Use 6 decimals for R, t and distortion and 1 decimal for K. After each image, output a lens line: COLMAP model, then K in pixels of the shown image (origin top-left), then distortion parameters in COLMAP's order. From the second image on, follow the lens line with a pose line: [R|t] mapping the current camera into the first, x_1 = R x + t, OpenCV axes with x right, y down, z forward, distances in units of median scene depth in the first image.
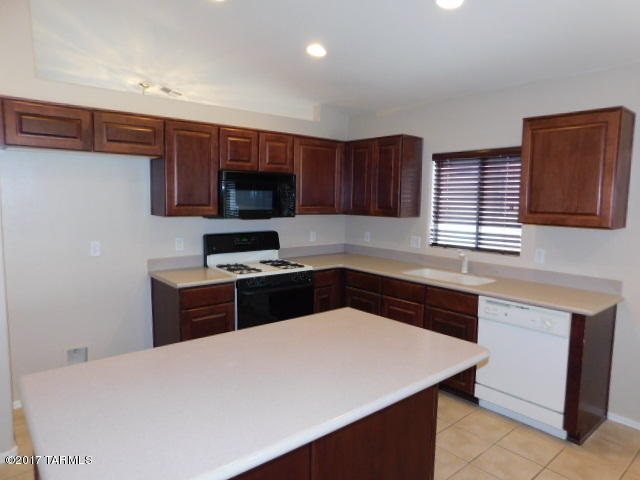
lens RADIAL K [[428.6, 0, 320.4], [0, 428.6, 238.3], [0, 0, 1]] dist [-0.018947, 0.011246]
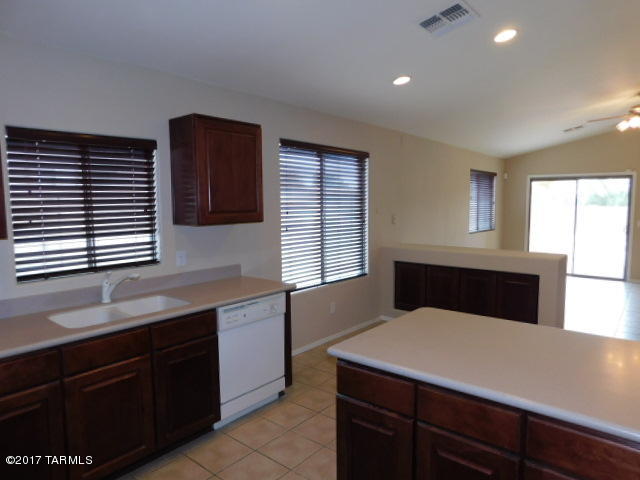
lens RADIAL K [[428.6, 0, 315.9], [0, 428.6, 240.8], [0, 0, 1]] dist [-0.018947, 0.011246]
pose [[-0.171824, -0.101352, 0.979900, -0.534852], [0.101946, 0.987524, 0.120016, -0.093177], [-0.979838, 0.120518, -0.159348, 0.944308]]
